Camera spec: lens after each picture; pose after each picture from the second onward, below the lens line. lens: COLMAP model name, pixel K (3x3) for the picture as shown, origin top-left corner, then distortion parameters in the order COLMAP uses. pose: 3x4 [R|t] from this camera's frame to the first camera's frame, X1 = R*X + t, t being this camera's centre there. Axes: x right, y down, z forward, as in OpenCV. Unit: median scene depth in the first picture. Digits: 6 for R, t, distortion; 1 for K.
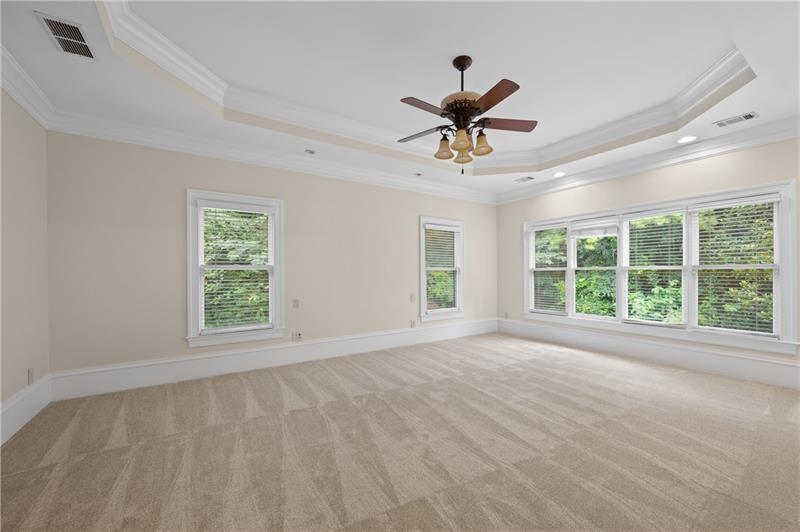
lens RADIAL K [[314.1, 0, 399.7], [0, 314.1, 270.0], [0, 0, 1]] dist [-0.001149, -0.000159]
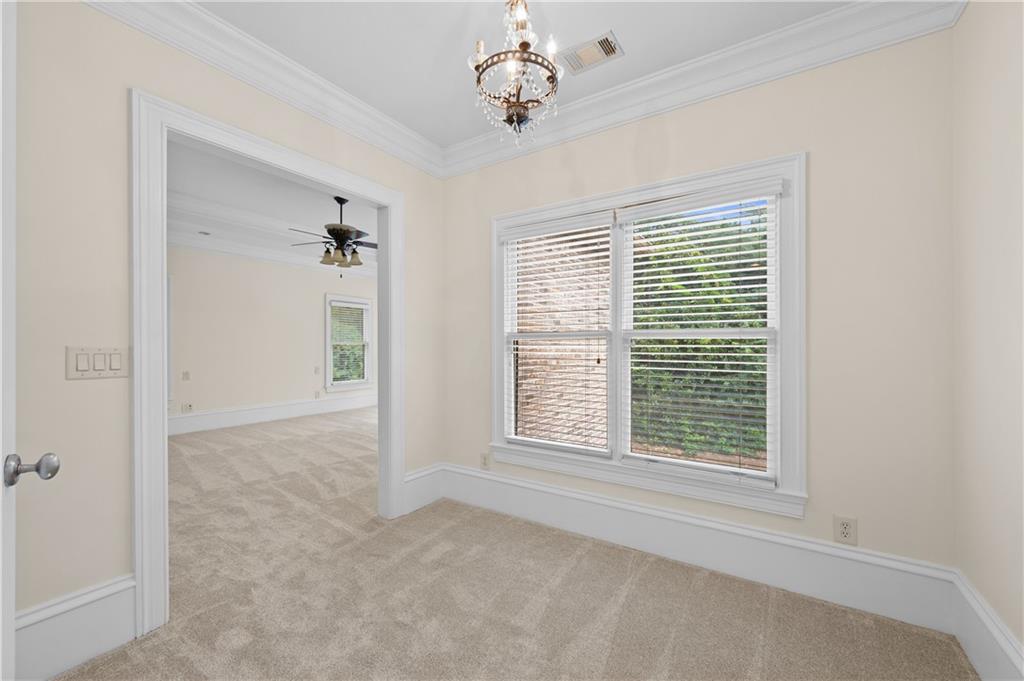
lens RADIAL K [[402.1, 0, 516.3], [0, 402.1, 346.1], [0, 0, 1]] dist [-0.001149, -0.000159]
pose [[0.909524, 0.003982, 0.415631, 0.164903], [-0.007424, 0.999950, 0.006665, -0.014177], [-0.415584, -0.009148, 0.909509, -0.979756]]
